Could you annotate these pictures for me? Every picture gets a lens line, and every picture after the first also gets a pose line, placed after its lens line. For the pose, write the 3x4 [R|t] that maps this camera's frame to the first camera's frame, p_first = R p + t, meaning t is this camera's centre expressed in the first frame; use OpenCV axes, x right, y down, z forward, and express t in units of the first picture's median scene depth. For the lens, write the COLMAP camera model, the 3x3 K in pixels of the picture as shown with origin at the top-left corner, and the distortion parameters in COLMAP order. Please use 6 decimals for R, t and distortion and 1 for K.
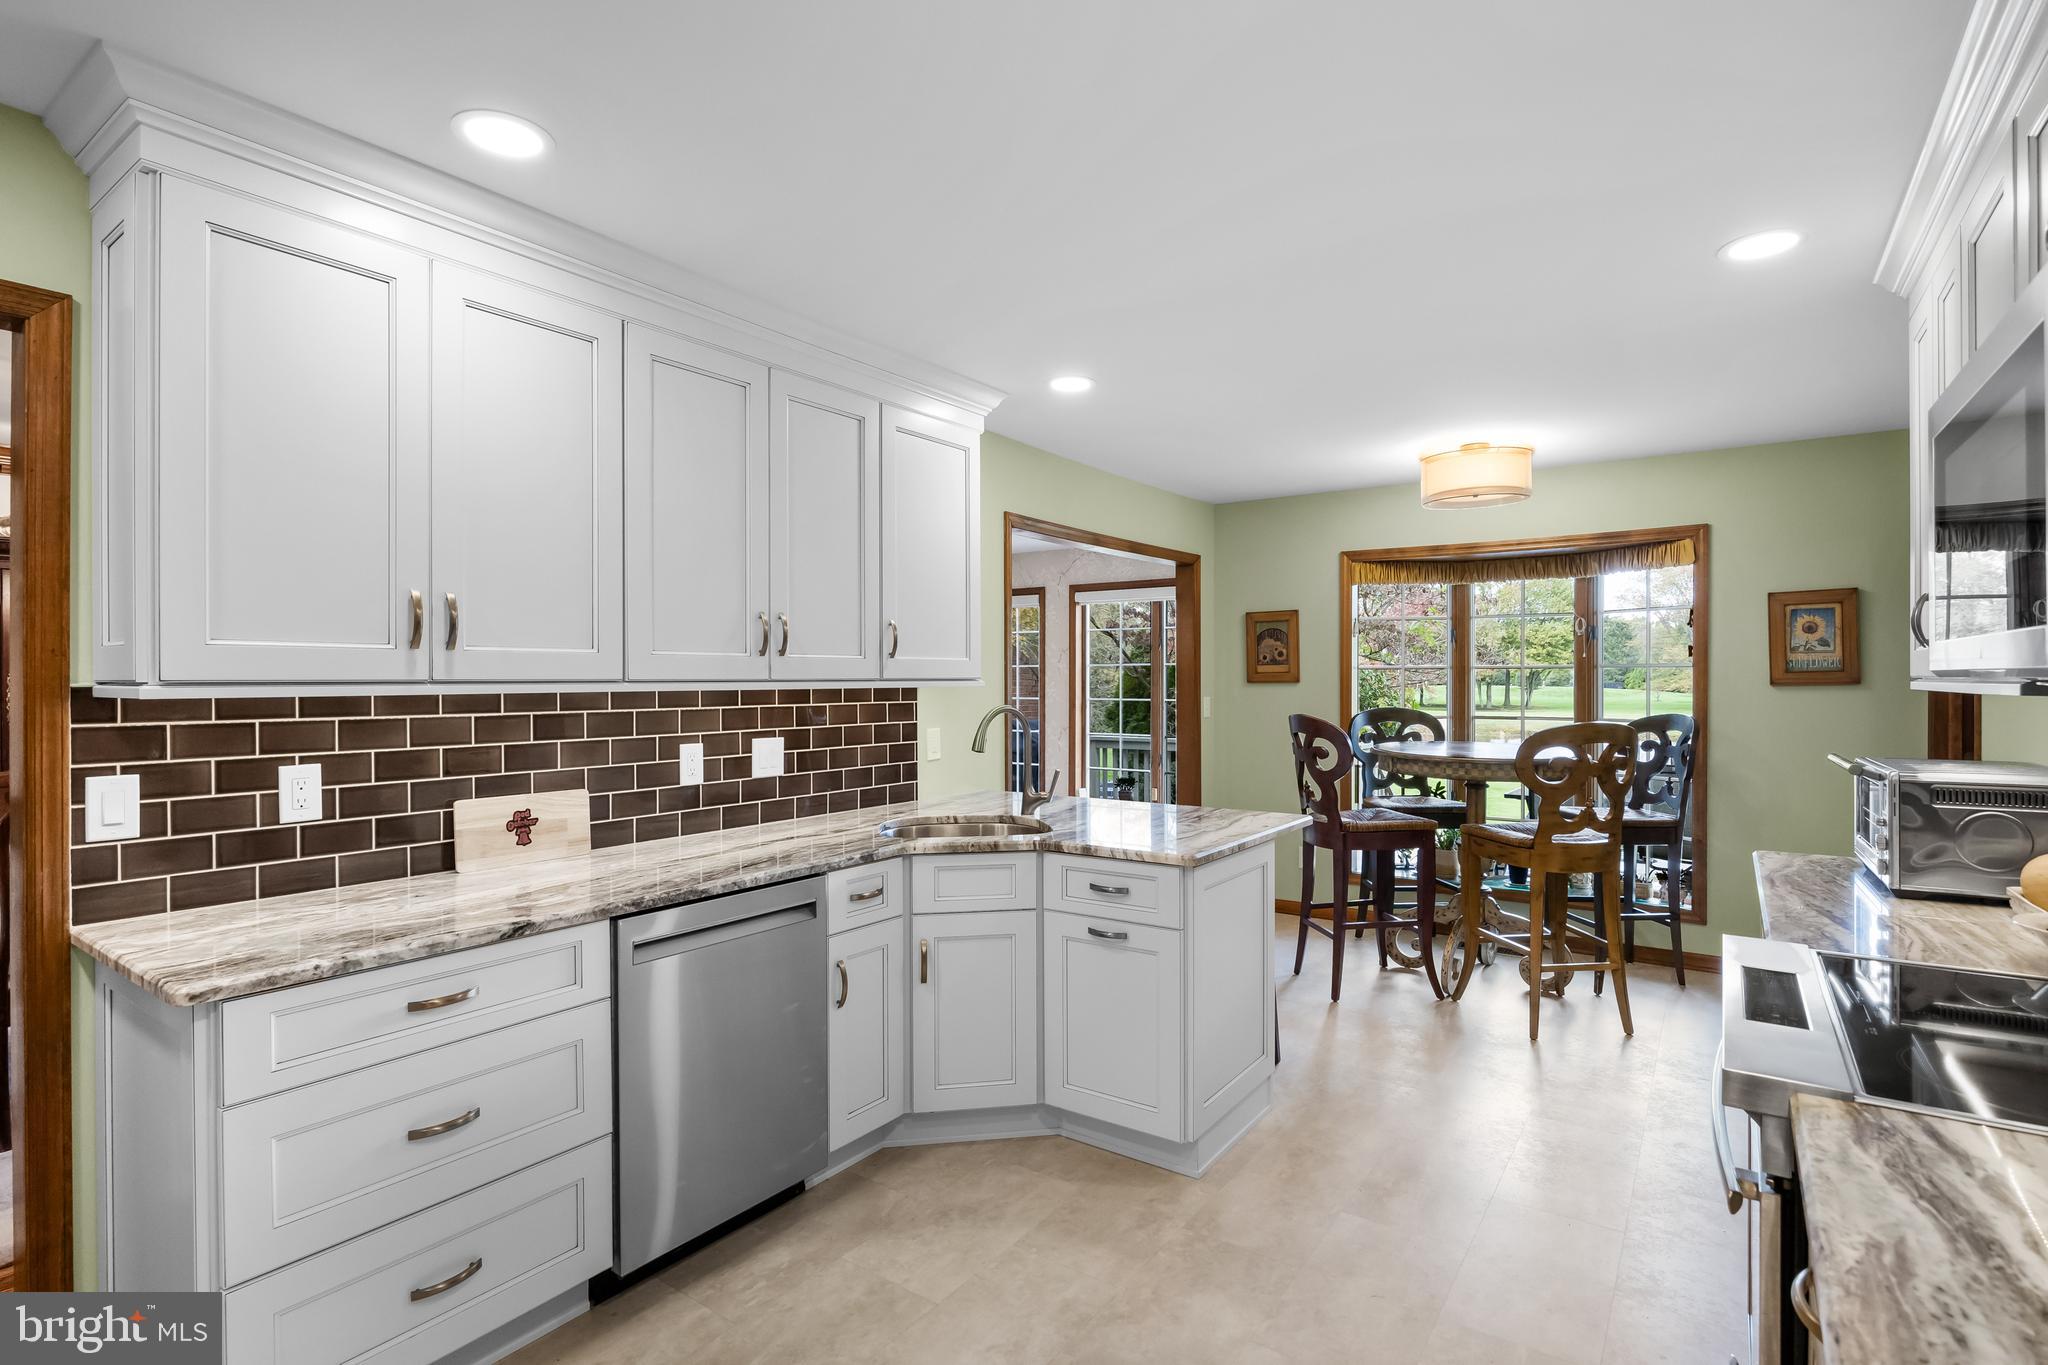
lens RADIAL K [[983.7, 0, 1076.1], [0, 983.7, 681.7], [0, 0, 1]] dist [0.051439, -0.000084]
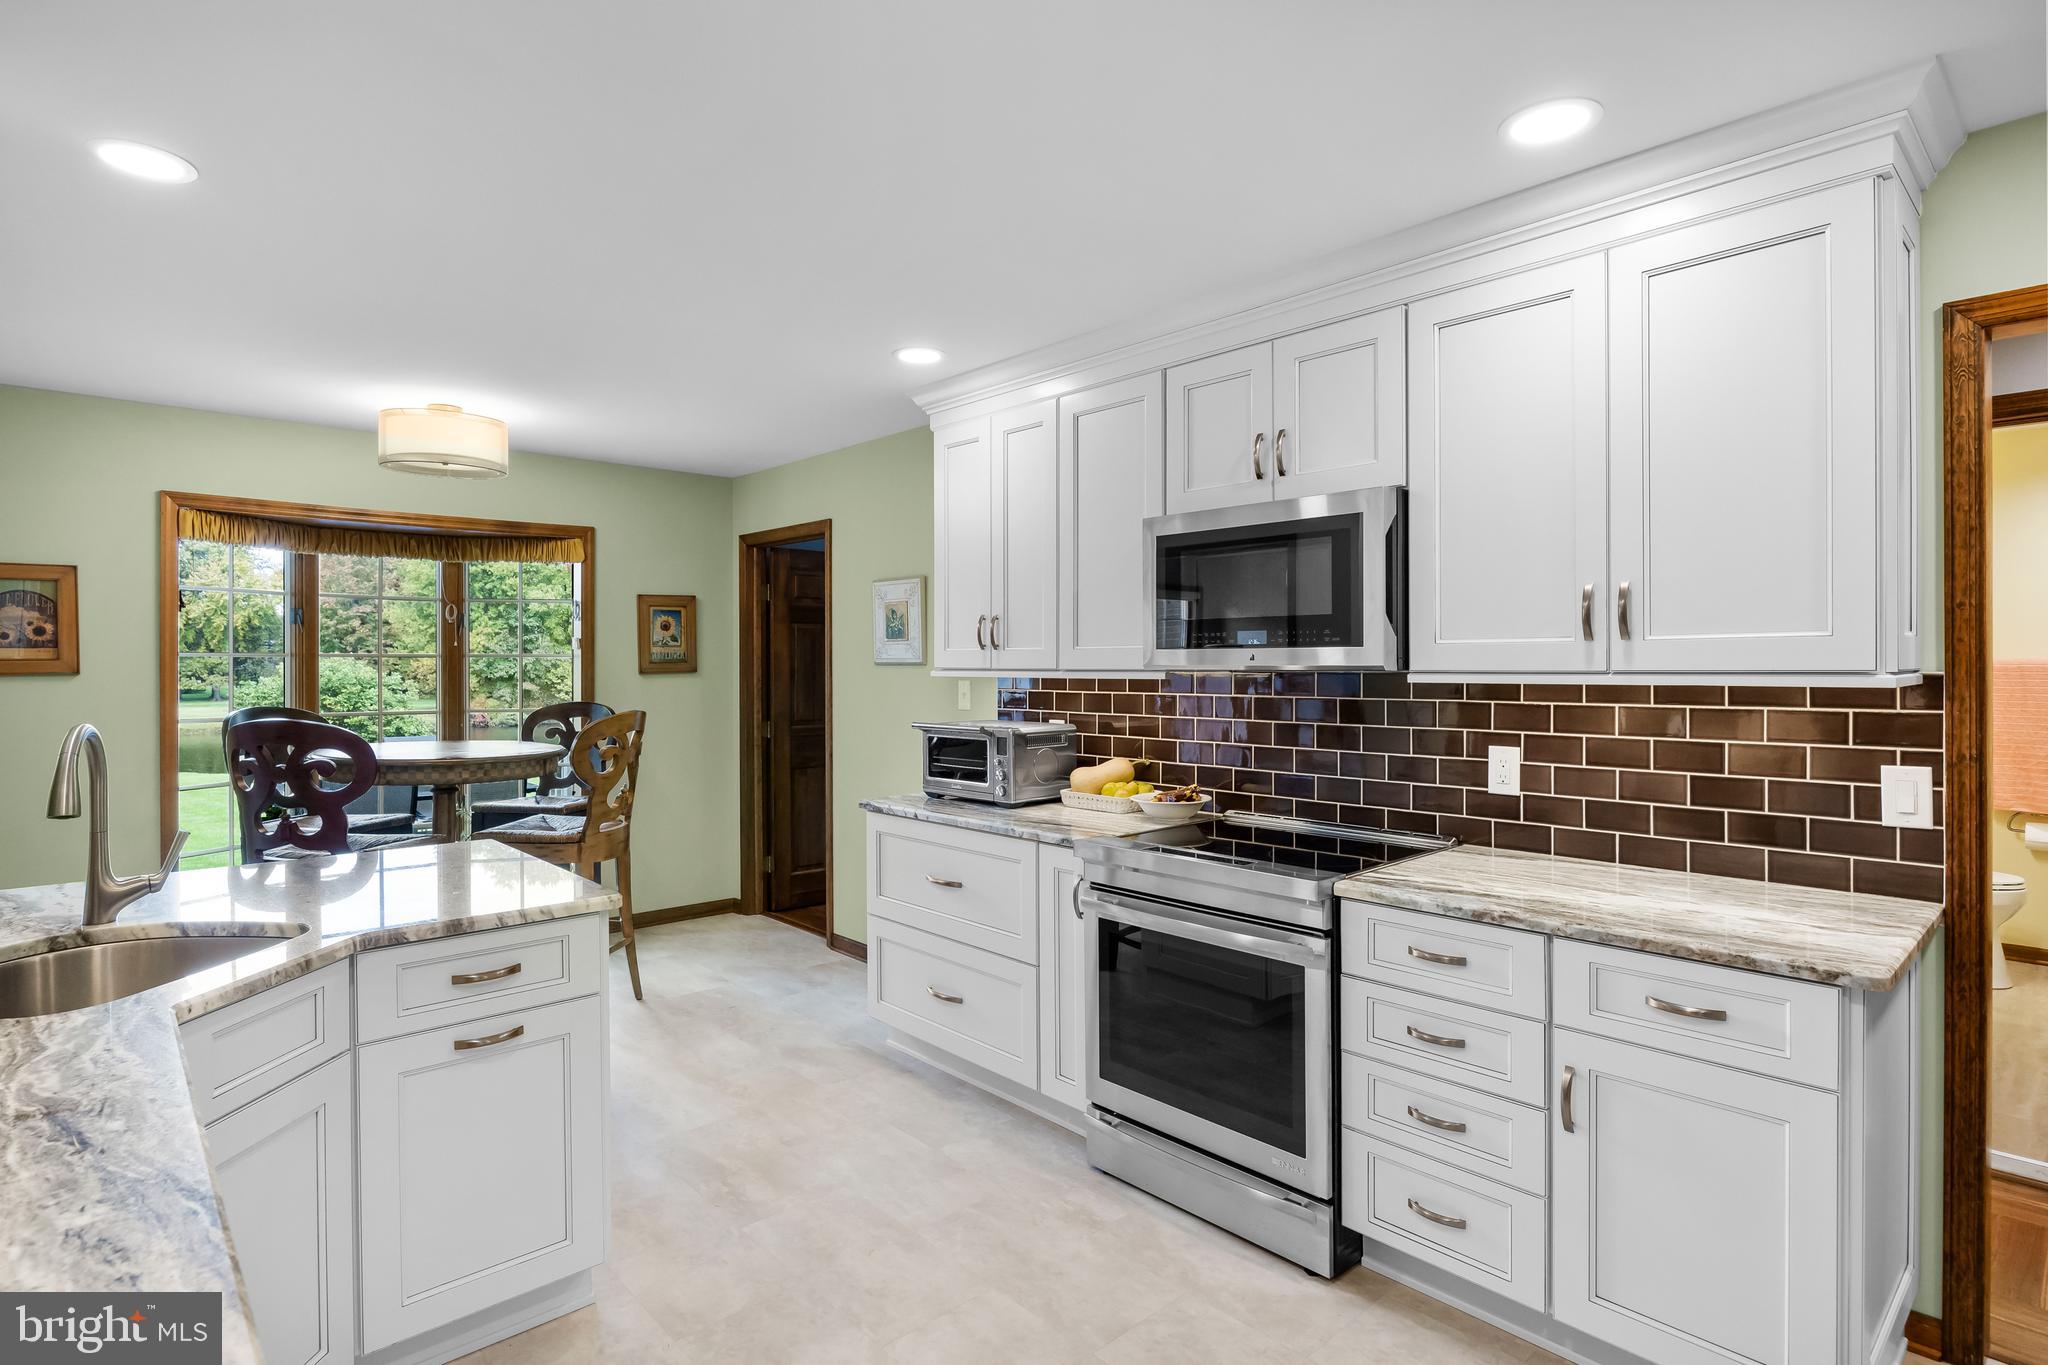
lens RADIAL K [[1017.8, 0, 1023.3], [0, 1017.8, 668.8], [0, 0, 1]] dist [-0.013644, 0.001472]
pose [[-0.227017, 0.001653, -0.973889, 0.556687], [-0.002149, 0.999995, 0.002198, -0.003578], [0.973888, 0.002592, -0.227013, 0.788296]]
